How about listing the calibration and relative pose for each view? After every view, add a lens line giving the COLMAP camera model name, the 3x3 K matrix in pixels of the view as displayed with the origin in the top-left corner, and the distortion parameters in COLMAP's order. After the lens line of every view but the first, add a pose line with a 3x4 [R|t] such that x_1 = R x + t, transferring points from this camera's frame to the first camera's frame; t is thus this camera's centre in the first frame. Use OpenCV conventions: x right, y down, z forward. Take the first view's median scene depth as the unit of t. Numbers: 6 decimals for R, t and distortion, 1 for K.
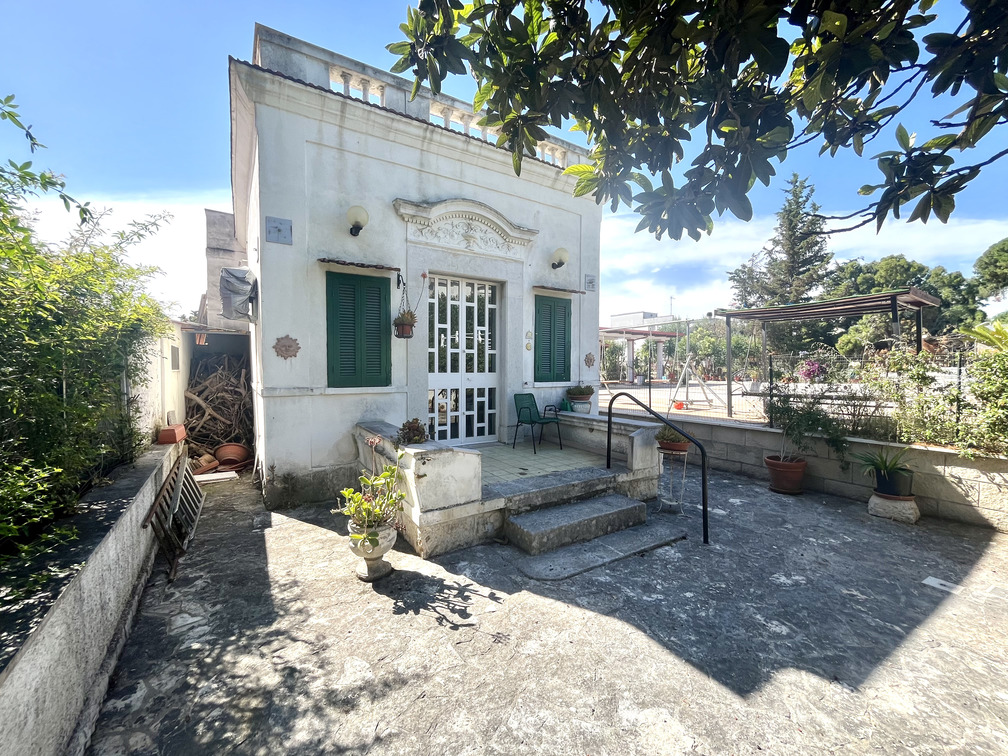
lens RADIAL K [[406.0, 0, 504.0], [0, 406.0, 378.0], [0, 0, 1]] dist [-0.002152, -0.000242]
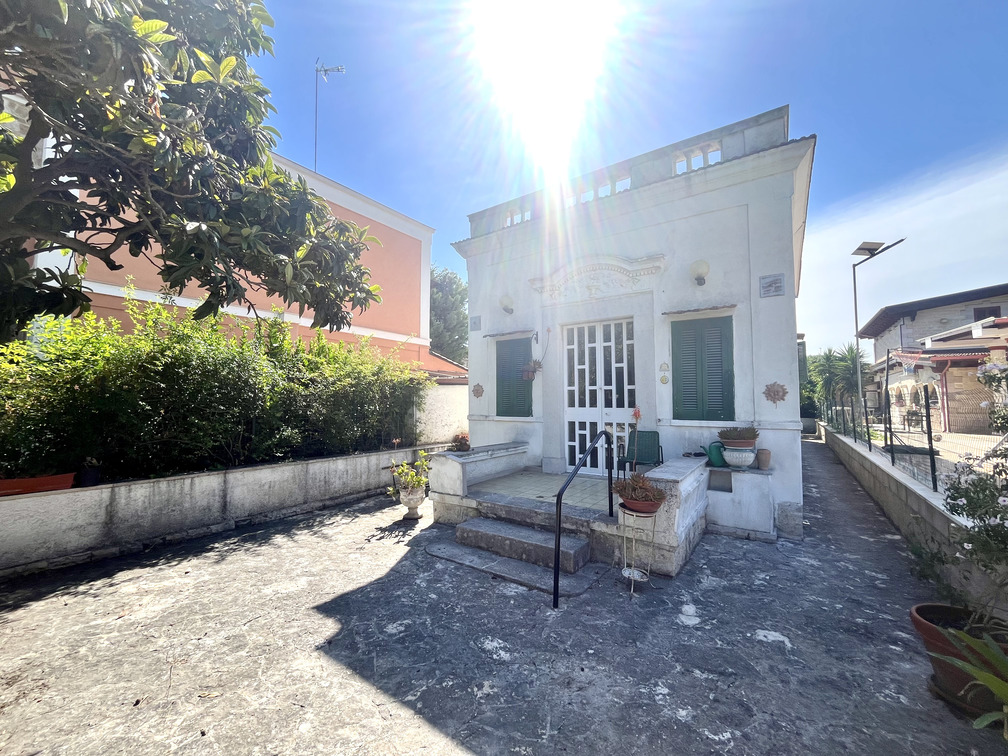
lens RADIAL K [[406.0, 0, 504.0], [0, 406.0, 378.0], [0, 0, 1]] dist [-0.002152, -0.000242]
pose [[0.389987, -0.055830, -0.919126, 1.299668], [-0.023818, 0.997215, -0.070679, -0.015329], [0.920512, 0.049455, 0.387571, 0.550491]]
